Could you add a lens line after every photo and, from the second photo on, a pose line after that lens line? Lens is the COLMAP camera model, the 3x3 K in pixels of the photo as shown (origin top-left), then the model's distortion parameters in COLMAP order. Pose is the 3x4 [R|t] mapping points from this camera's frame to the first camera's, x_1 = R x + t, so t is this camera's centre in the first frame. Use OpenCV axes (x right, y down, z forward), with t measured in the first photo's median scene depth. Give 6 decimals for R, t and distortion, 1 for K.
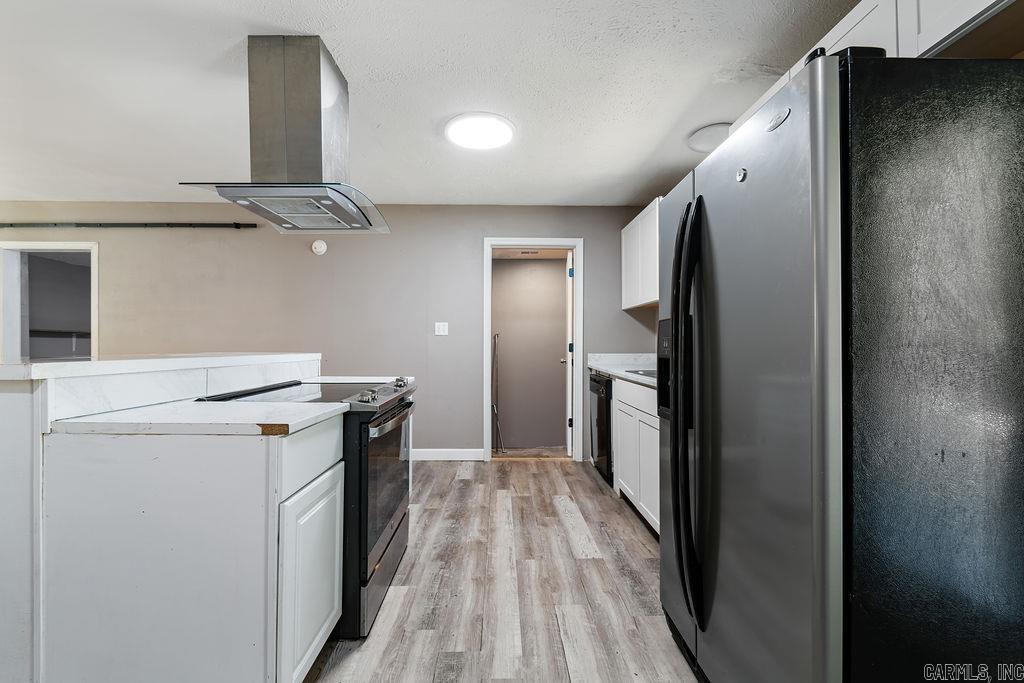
lens RADIAL K [[427.7, 0, 512.0], [0, 427.7, 341.5], [0, 0, 1]] dist [0.000458, -0.000110]
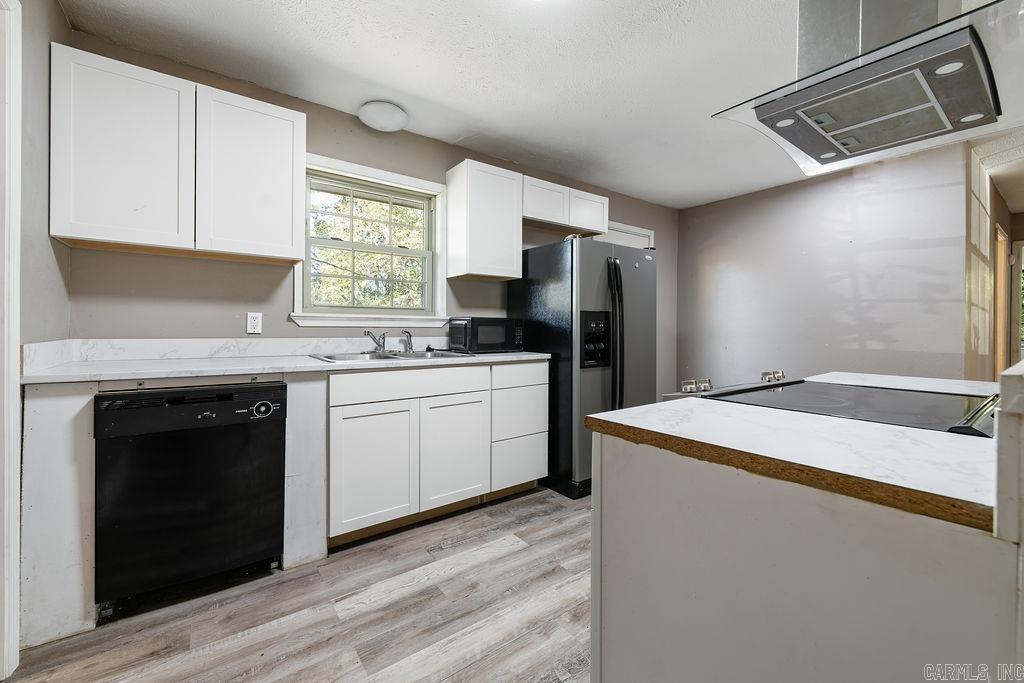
lens RADIAL K [[422.1, 0, 509.9], [0, 422.1, 324.4], [0, 0, 1]] dist [0.001467, -0.000982]
pose [[-0.579718, -0.003018, 0.814811, -0.499891], [-0.015510, 0.999853, -0.007332, 0.011898], [-0.814669, -0.016888, -0.579680, 1.324644]]
